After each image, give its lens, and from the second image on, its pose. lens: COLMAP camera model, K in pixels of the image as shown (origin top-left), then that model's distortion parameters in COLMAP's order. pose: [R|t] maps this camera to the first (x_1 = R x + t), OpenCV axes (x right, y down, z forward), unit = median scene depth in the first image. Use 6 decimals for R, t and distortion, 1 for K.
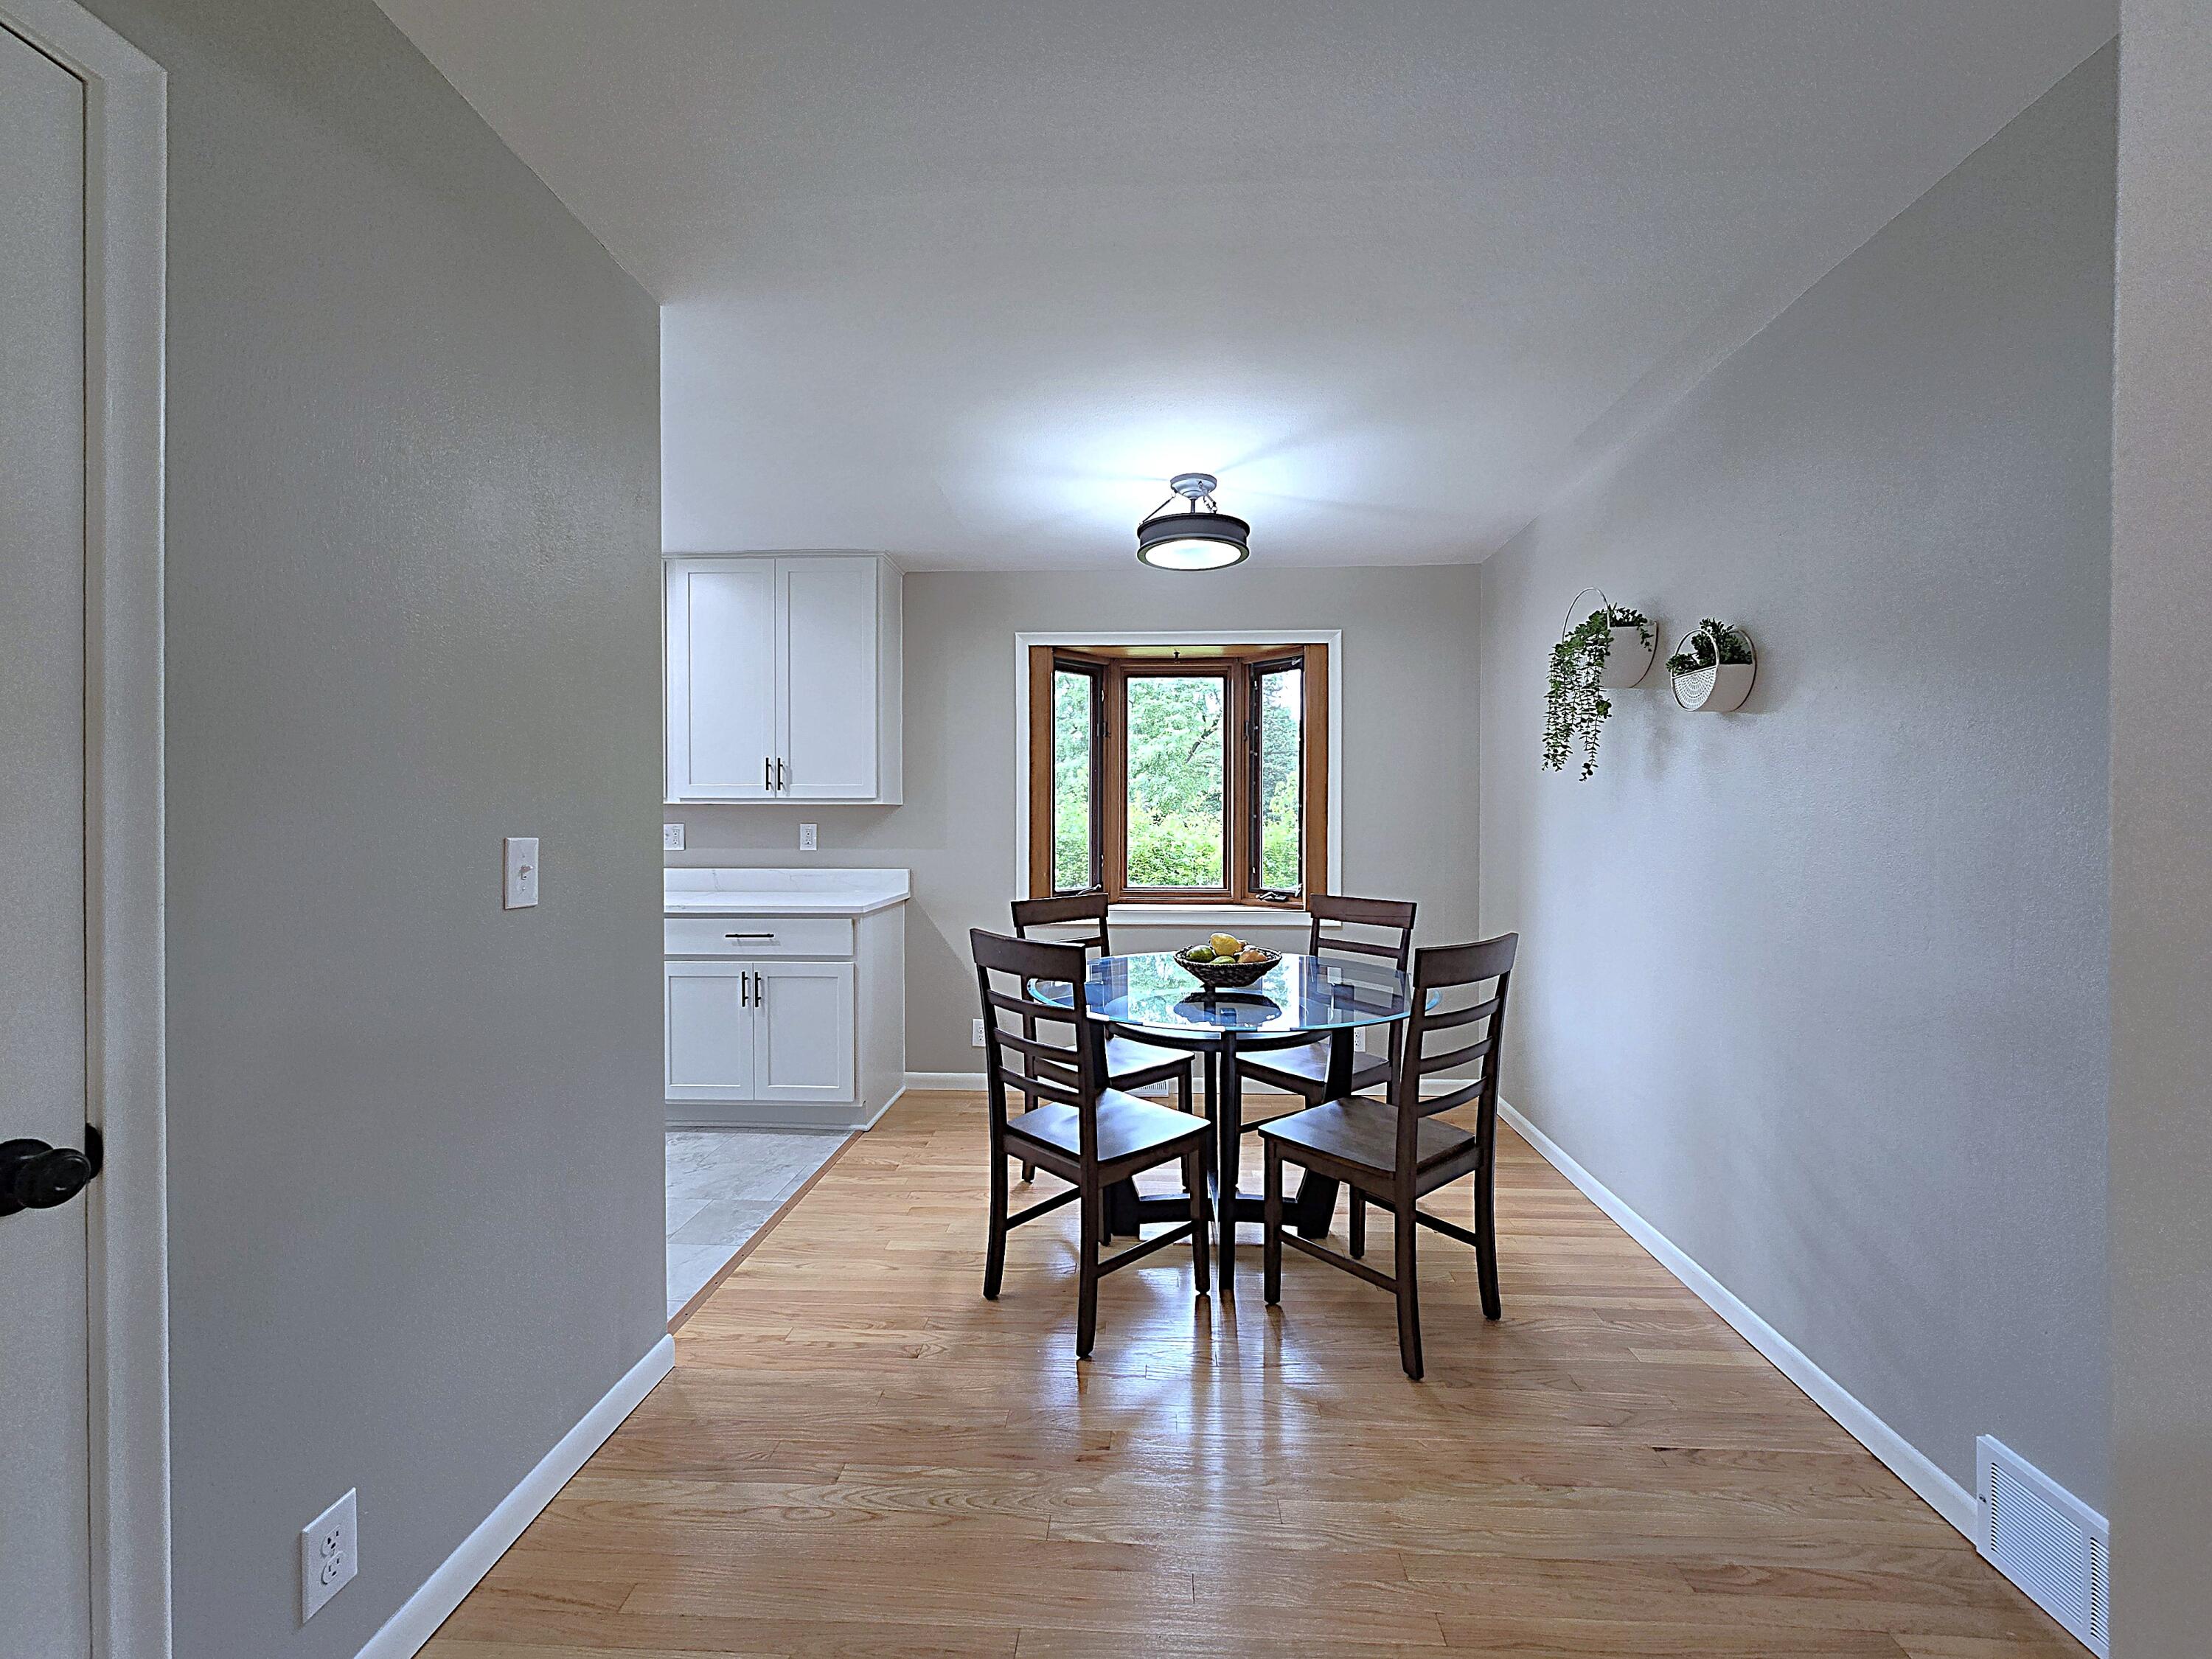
lens RADIAL K [[903.6, 0, 1113.3], [0, 903.6, 821.2], [0, 0, 1]] dist [-0.001681, -0.000168]
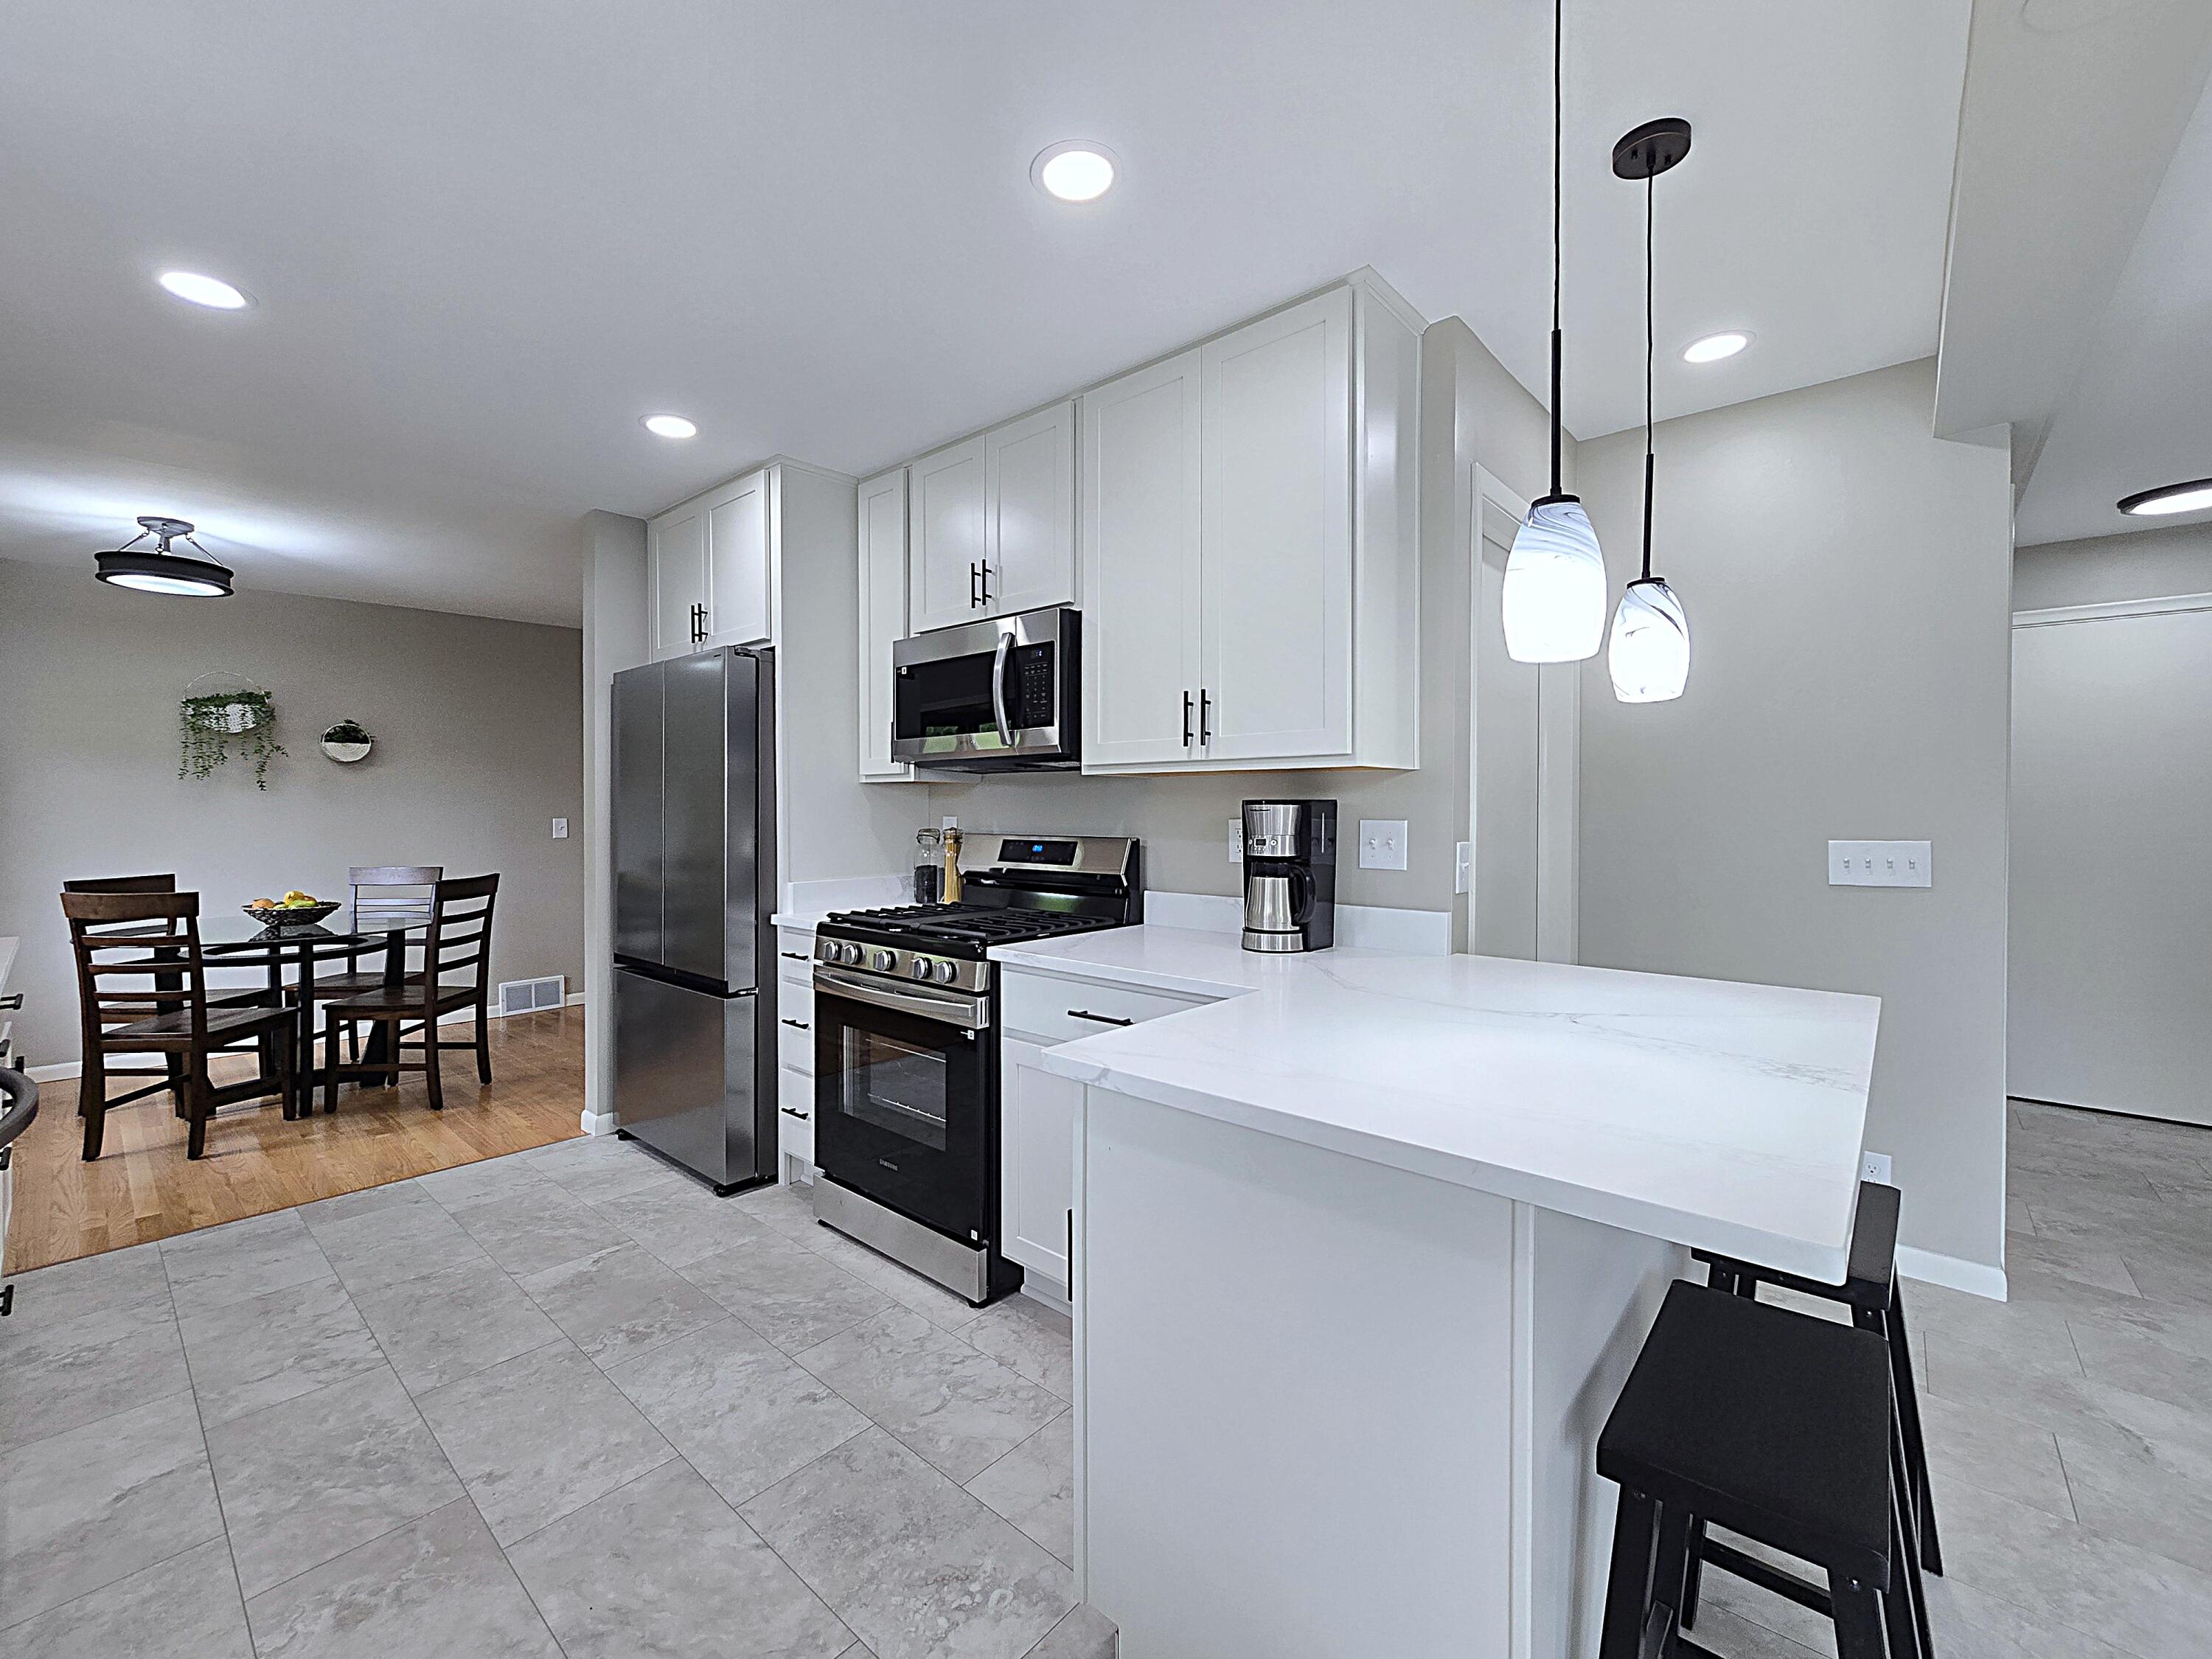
lens RADIAL K [[909.1, 0, 1118.0], [0, 909.1, 823.5], [0, 0, 1]] dist [-0.001598, -0.000365]
pose [[-0.790466, -0.010684, 0.612413, -1.759069], [0.002447, 0.999785, 0.020600, -0.009818], [-0.612501, 0.017782, -0.790270, 1.295993]]
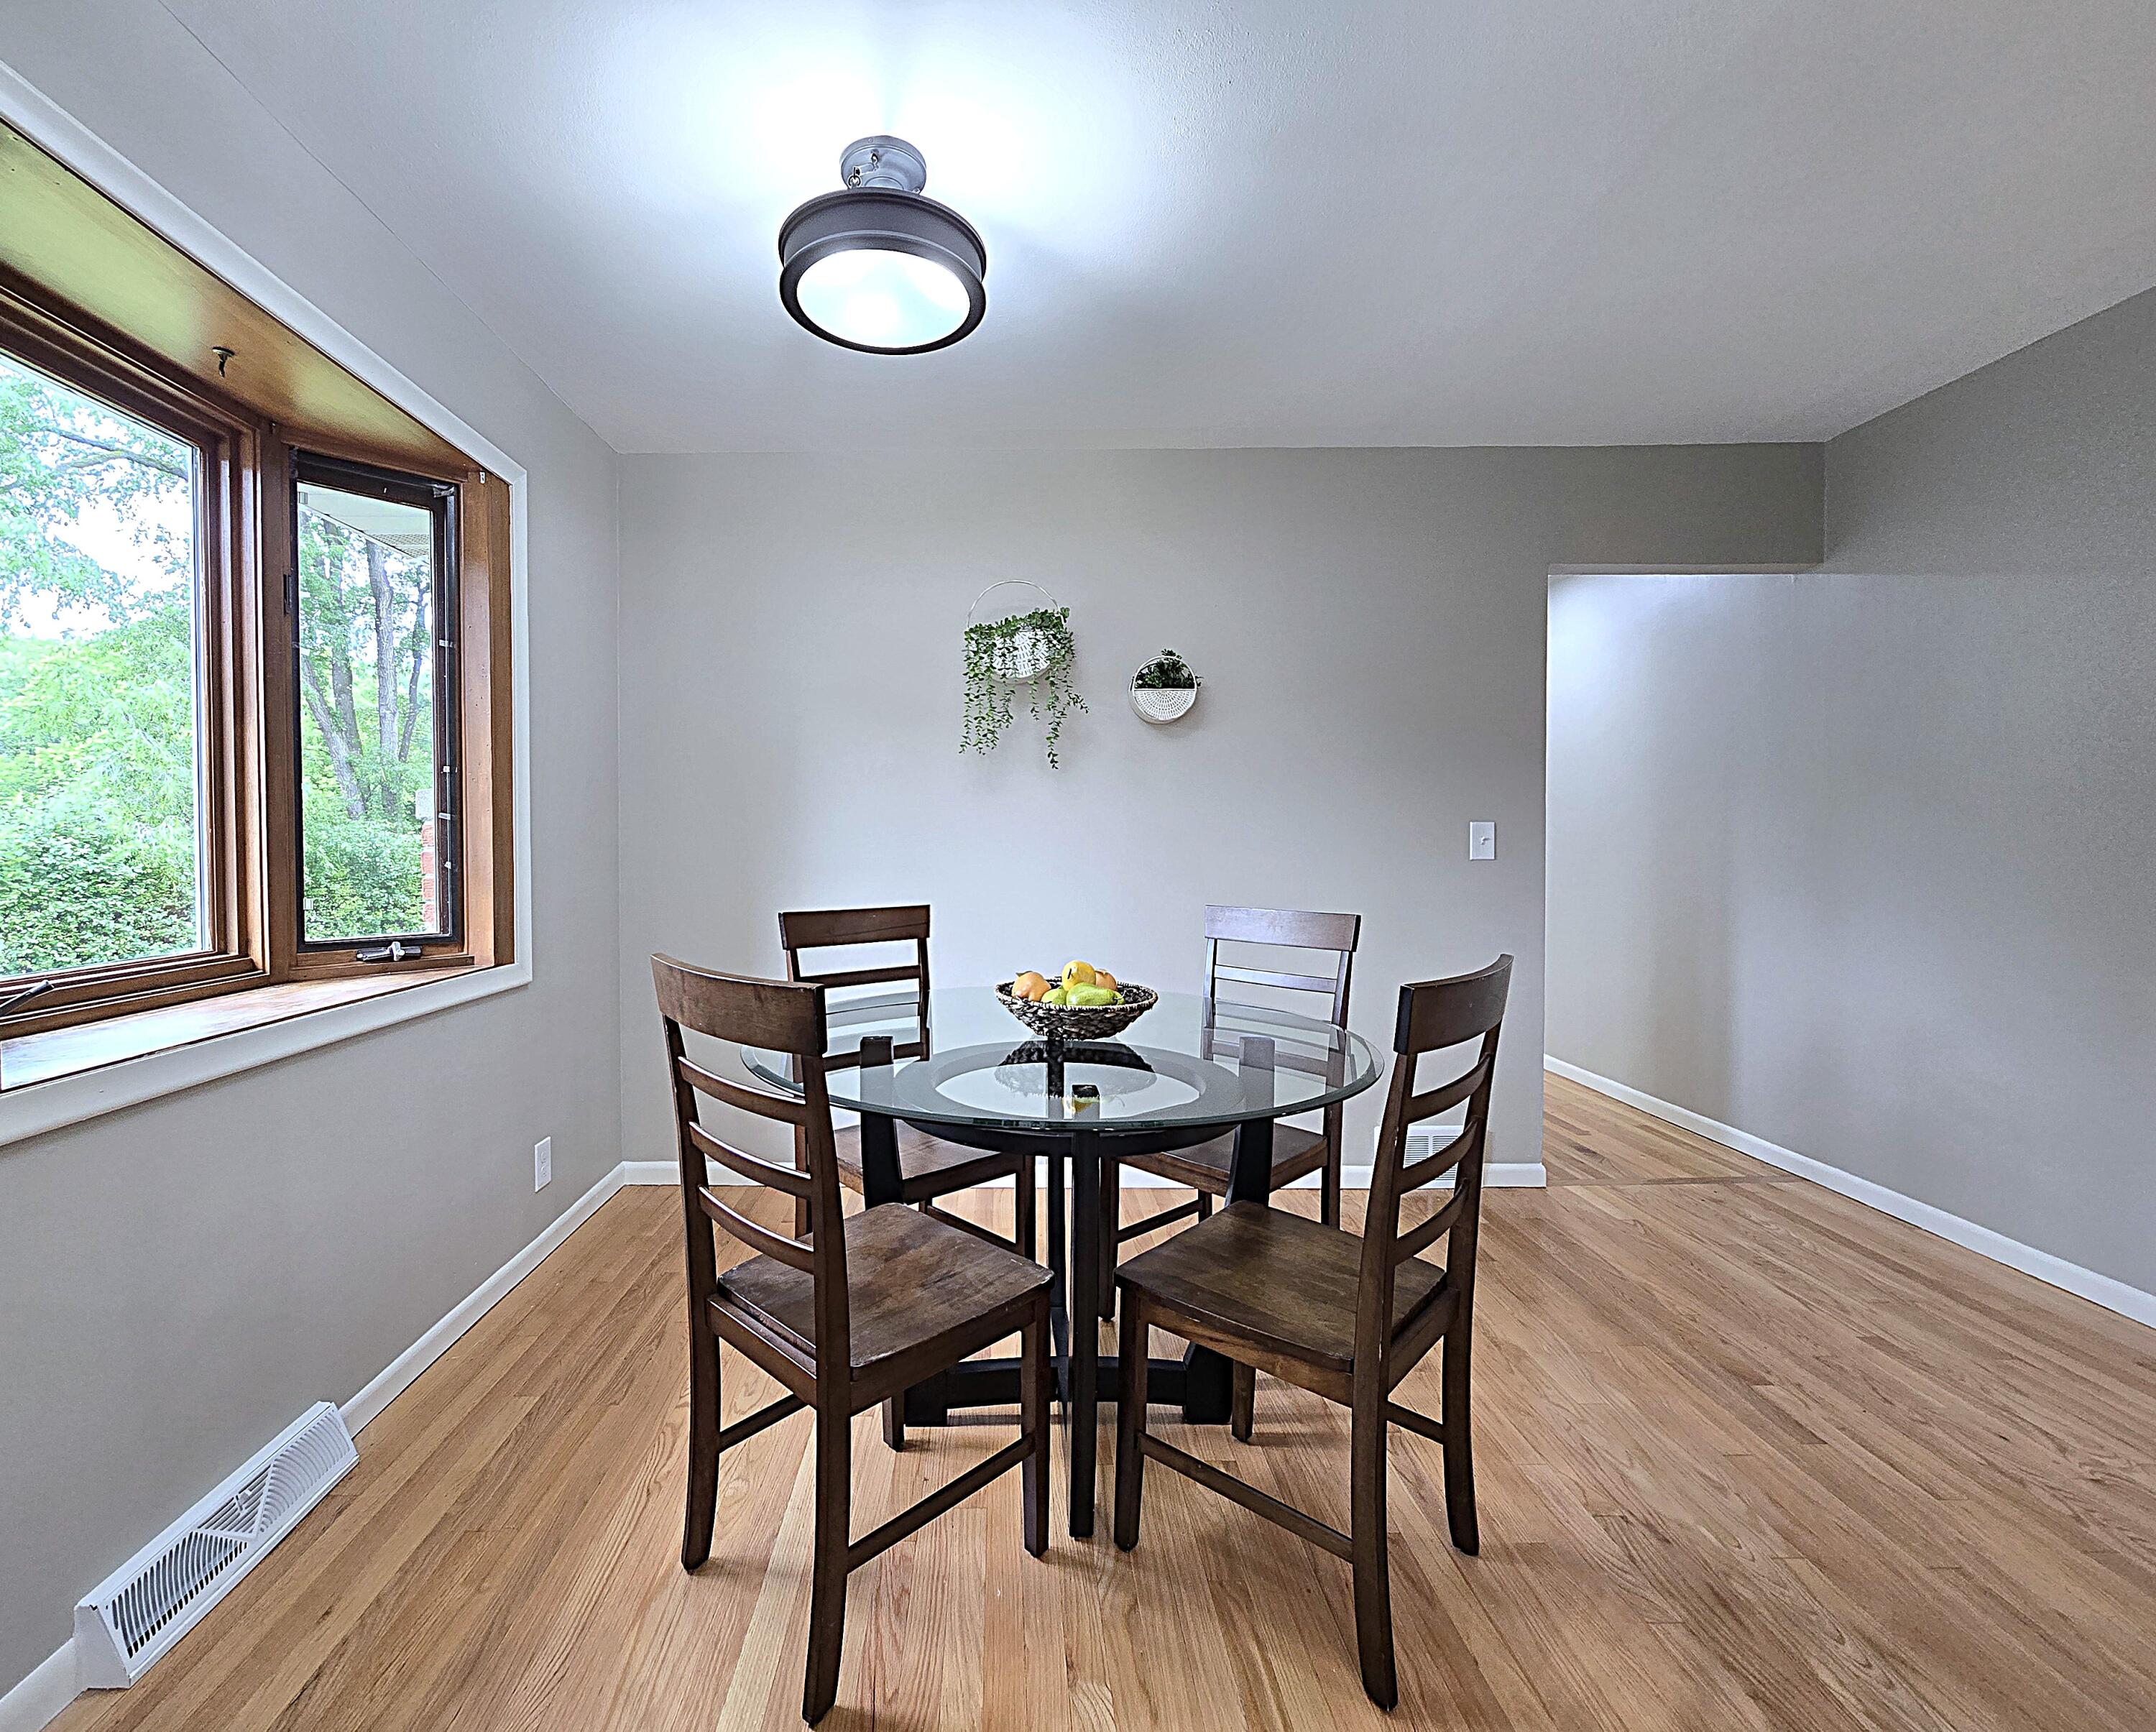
lens RADIAL K [[925.4, 0, 1006.3], [0, 925.4, 861.9], [0, 0, 1]] dist [-0.000210, -0.000045]
pose [[-0.055862, -0.024770, 0.998131, -0.523706], [0.003033, 0.999683, 0.024978, 0.034972], [-0.998434, 0.004422, -0.055769, 1.053239]]
